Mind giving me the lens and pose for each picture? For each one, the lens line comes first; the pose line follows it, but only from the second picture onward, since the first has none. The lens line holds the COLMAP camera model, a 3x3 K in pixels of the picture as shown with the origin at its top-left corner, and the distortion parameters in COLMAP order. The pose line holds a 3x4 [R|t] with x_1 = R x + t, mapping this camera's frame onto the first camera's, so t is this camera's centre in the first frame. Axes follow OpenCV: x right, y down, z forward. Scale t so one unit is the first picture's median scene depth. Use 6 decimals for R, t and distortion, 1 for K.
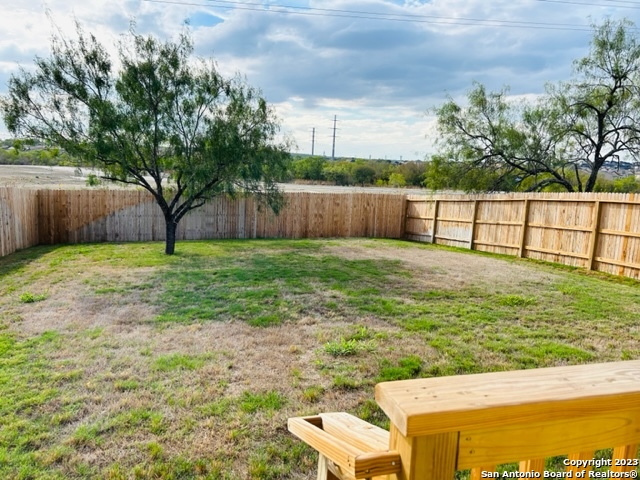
lens RADIAL K [[484.5, 0, 319.4], [0, 484.5, 239.4], [0, 0, 1]] dist [0.034852, -0.028397]
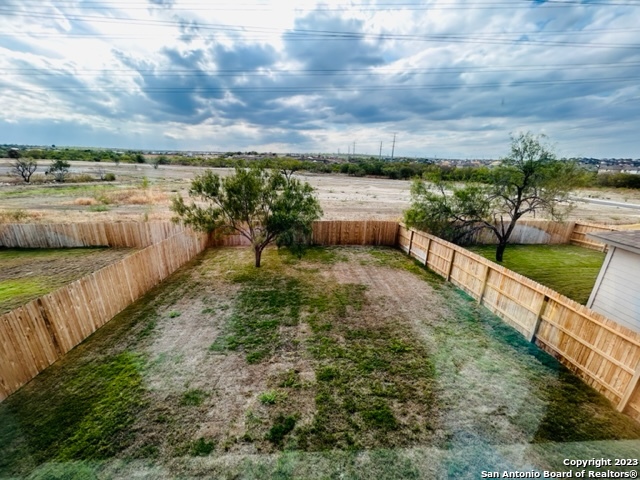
lens RADIAL K [[260.5, 0, 319.7], [0, 260.5, 239.9], [0, 0, 1]] dist [0.000155, 0.000080]
pose [[0.969605, 0.052286, -0.239024, 0.185369], [-0.015165, 0.987865, 0.154576, -0.234494], [0.244205, -0.146252, 0.958631, 0.034304]]
